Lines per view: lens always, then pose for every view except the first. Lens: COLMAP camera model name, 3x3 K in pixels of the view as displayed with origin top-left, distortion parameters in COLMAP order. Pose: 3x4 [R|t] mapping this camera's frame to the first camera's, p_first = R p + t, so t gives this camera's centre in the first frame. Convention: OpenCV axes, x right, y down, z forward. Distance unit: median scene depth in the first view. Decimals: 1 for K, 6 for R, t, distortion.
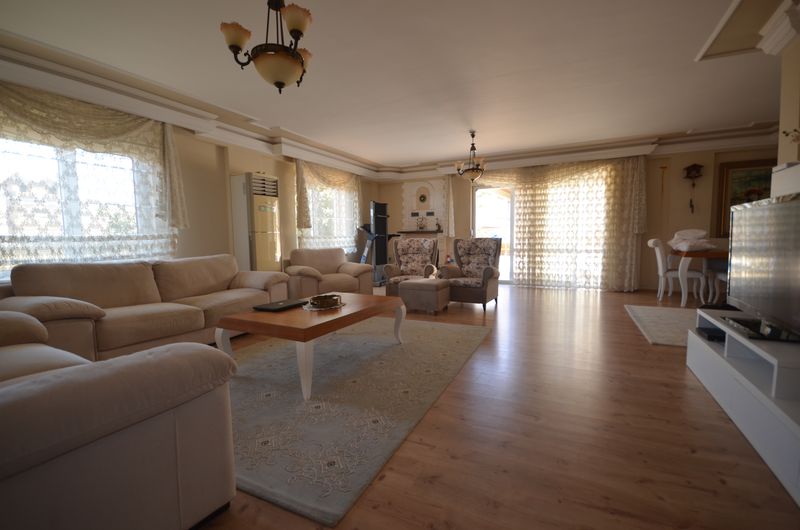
lens RADIAL K [[349.4, 0, 399.4], [0, 349.4, 268.5], [0, 0, 1]] dist [0.002772, -0.007904]
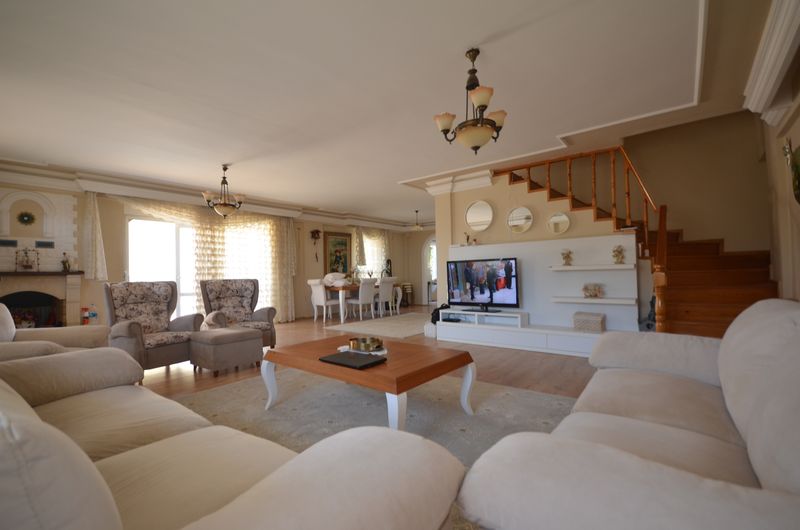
lens RADIAL K [[349.4, 0, 399.4], [0, 349.4, 268.5], [0, 0, 1]] dist [0.002772, -0.007904]
pose [[0.204095, 0.023989, 0.978657, -0.546804], [0.105157, 0.993378, -0.046280, -0.025210], [-0.973287, 0.112358, 0.200221, 0.363694]]
